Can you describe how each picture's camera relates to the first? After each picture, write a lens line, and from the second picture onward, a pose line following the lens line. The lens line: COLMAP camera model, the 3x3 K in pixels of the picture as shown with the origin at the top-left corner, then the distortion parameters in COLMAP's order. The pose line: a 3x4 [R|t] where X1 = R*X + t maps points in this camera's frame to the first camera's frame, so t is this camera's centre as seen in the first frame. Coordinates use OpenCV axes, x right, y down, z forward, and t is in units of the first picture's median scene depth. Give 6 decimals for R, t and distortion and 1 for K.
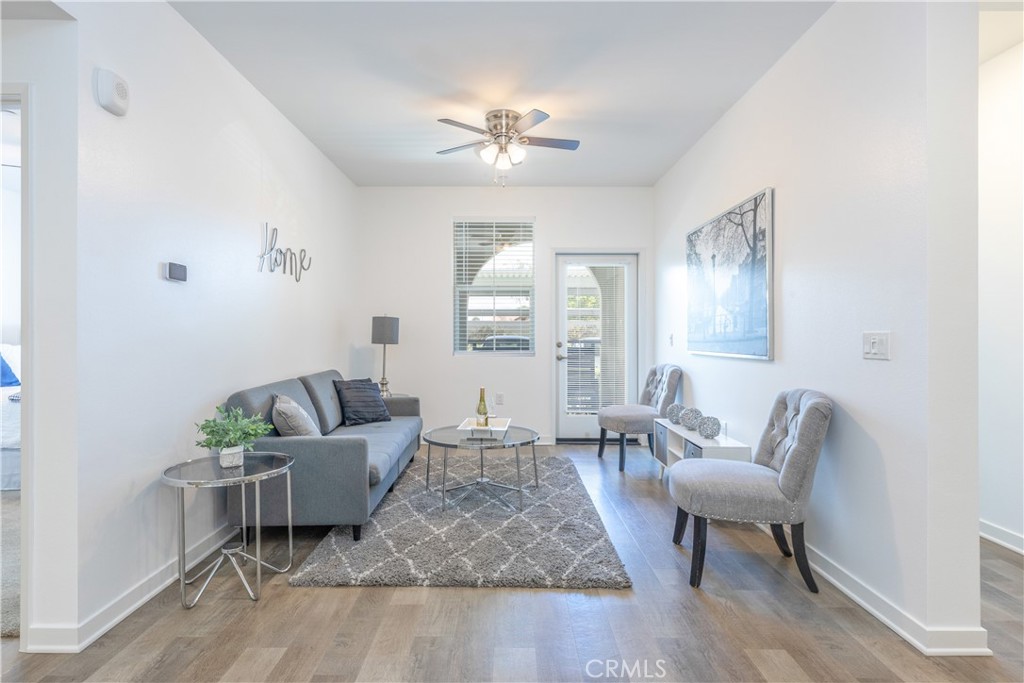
lens RADIAL K [[538.9, 0, 506.8], [0, 538.9, 335.8], [0, 0, 1]] dist [0.003678, -0.001599]
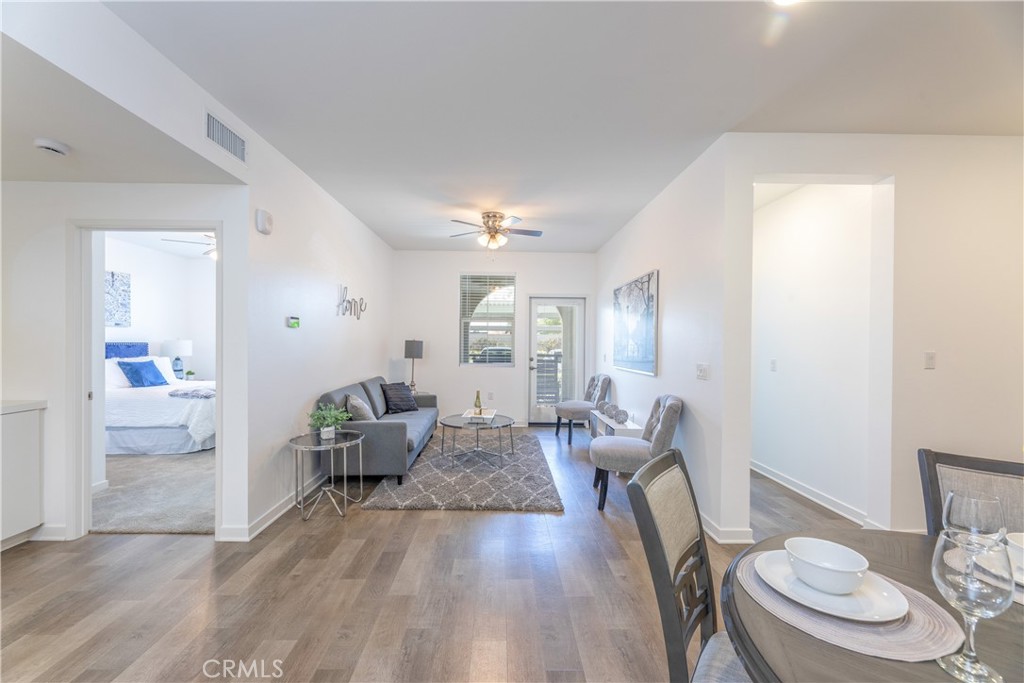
lens RADIAL K [[413.8, 0, 507.5], [0, 413.8, 344.9], [0, 0, 1]] dist [0.004717, -0.001045]
pose [[0.999775, 0.009734, 0.018853, 0.017414], [-0.009814, 0.999943, 0.004161, -0.044356], [-0.018812, -0.004345, 0.999814, -0.218917]]
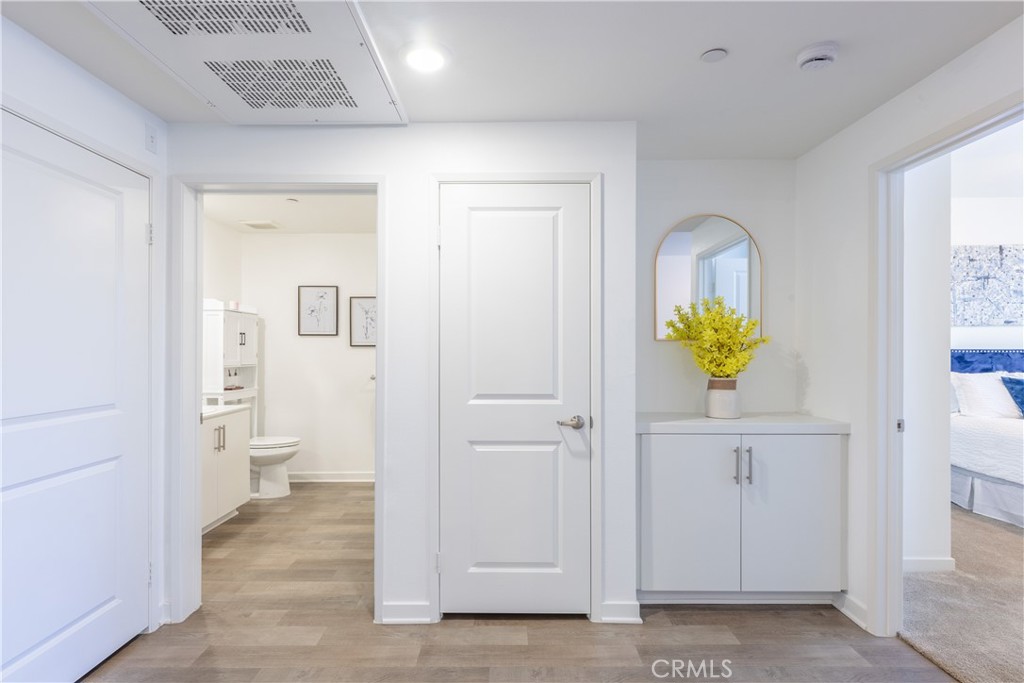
lens RADIAL K [[518.2, 0, 497.0], [0, 518.2, 348.5], [0, 0, 1]] dist [0.000920, -0.001378]
pose [[0.002497, 0.000513, -0.999997, -0.124595], [-0.003227, 0.999995, 0.000505, -0.030006], [0.999992, 0.003226, 0.002499, 0.095545]]
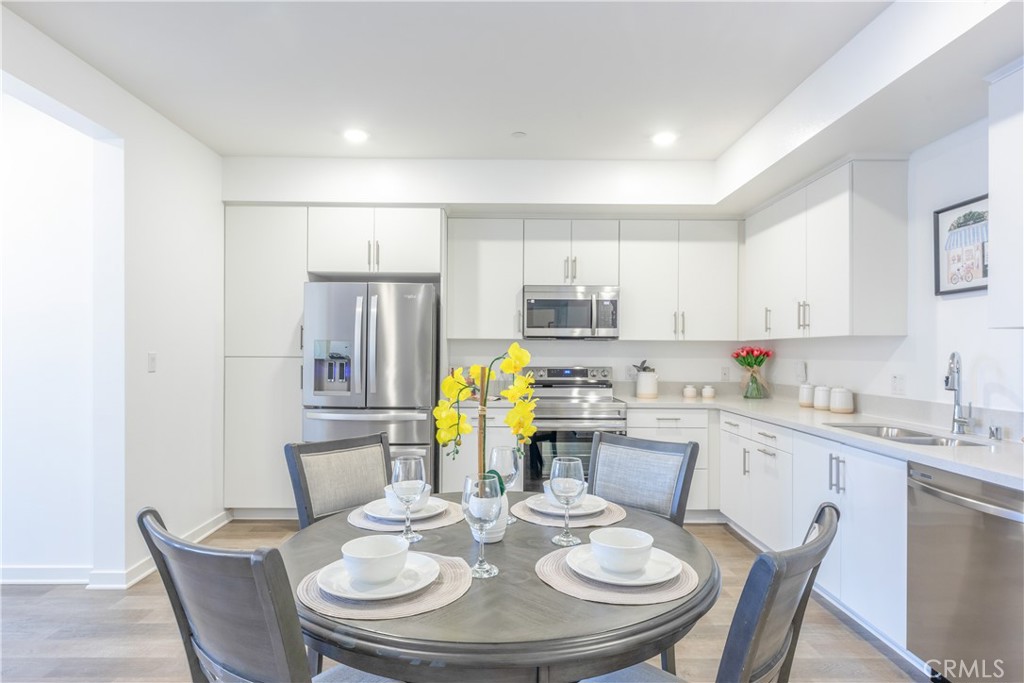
lens RADIAL K [[575.1, 0, 499.0], [0, 575.1, 350.0], [0, 0, 1]] dist [0.000150, 0.002165]
pose [[-0.008272, 0.005293, 0.999952, -0.145107], [0.000061, 0.999986, -0.005293, -0.034577], [-0.999966, 0.000017, -0.008272, -0.017685]]
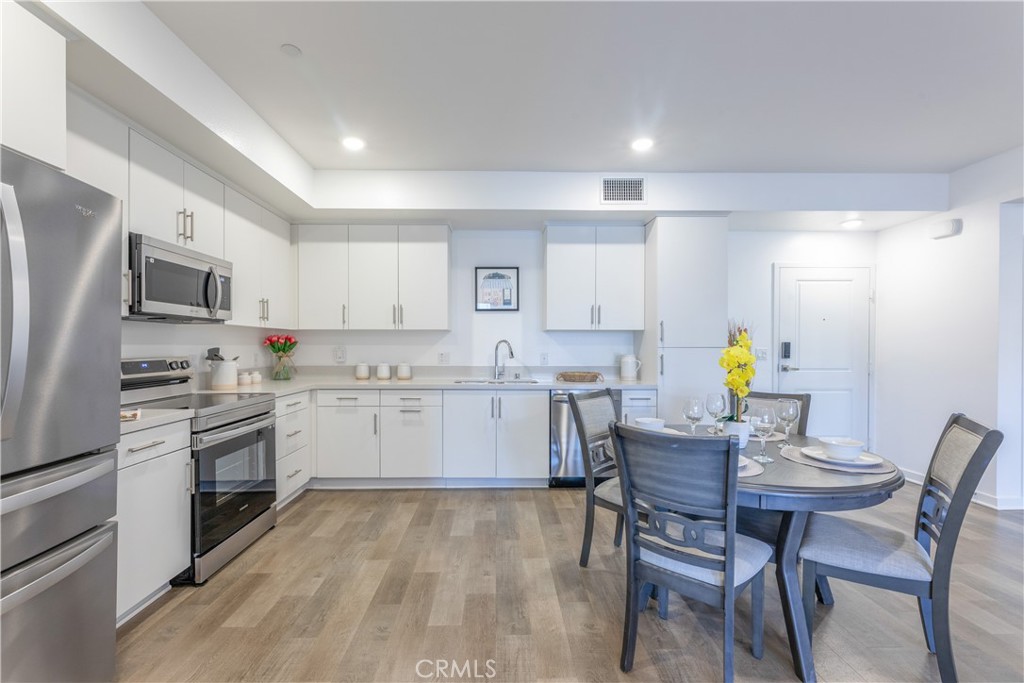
lens RADIAL K [[434.0, 0, 504.3], [0, 434.0, 346.8], [0, 0, 1]] dist [0.005272, 0.001122]
pose [[-0.999588, 0.000819, -0.028694, 0.663516], [0.000600, 0.999971, 0.007633, -0.026174], [0.028699, 0.007612, -0.999559, 0.580622]]
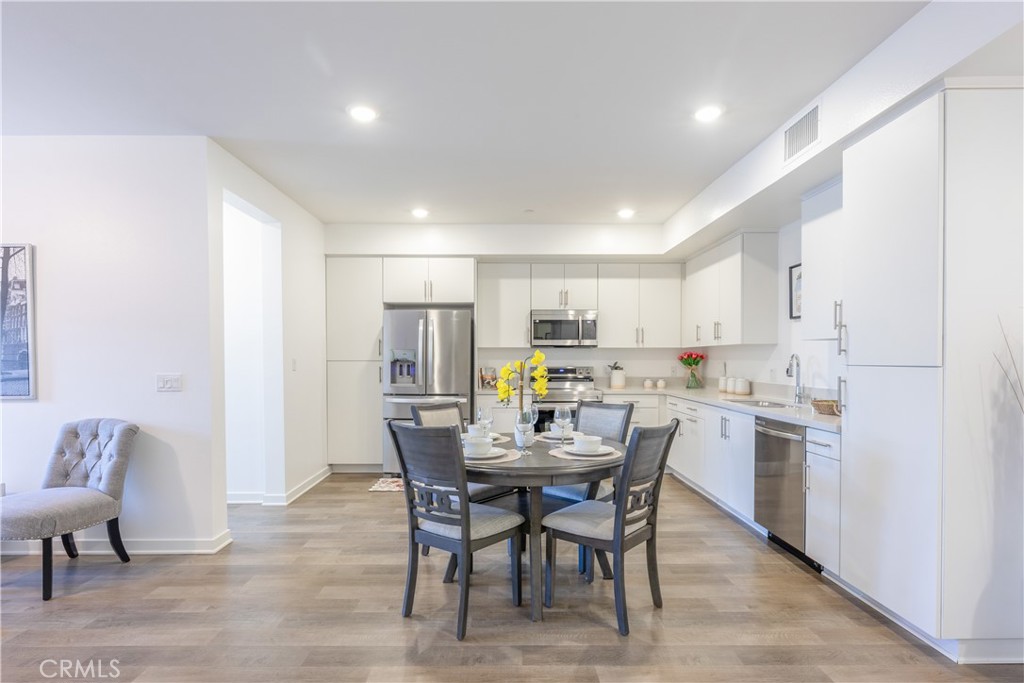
lens RADIAL K [[518.2, 0, 496.4], [0, 518.2, 365.4], [0, 0, 1]] dist [0.000920, -0.001378]
pose [[-0.002706, -0.011112, 0.999935, -0.541295], [0.006488, 0.999917, 0.011129, -0.027324], [-0.999975, 0.006518, -0.002634, 0.035841]]
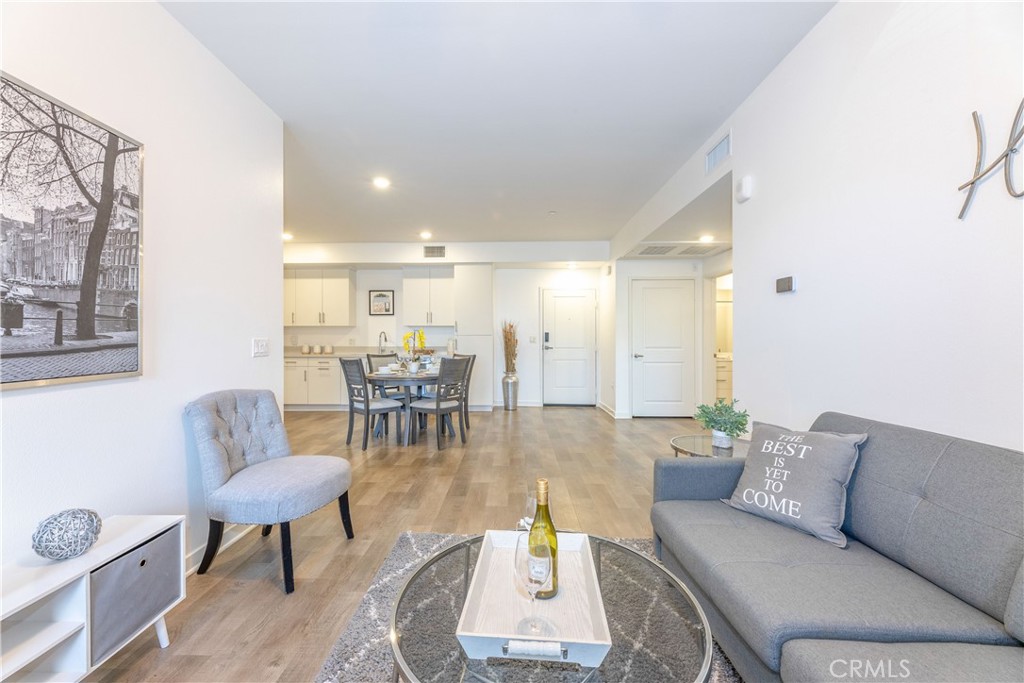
lens RADIAL K [[413.8, 0, 508.1], [0, 413.8, 337.2], [0, 0, 1]] dist [0.004717, -0.001045]
pose [[-0.999918, 0.002688, 0.012532, -0.026656], [0.002688, 0.999996, 0.000000, -0.006127], [-0.012532, 0.000034, -0.999921, 1.436362]]
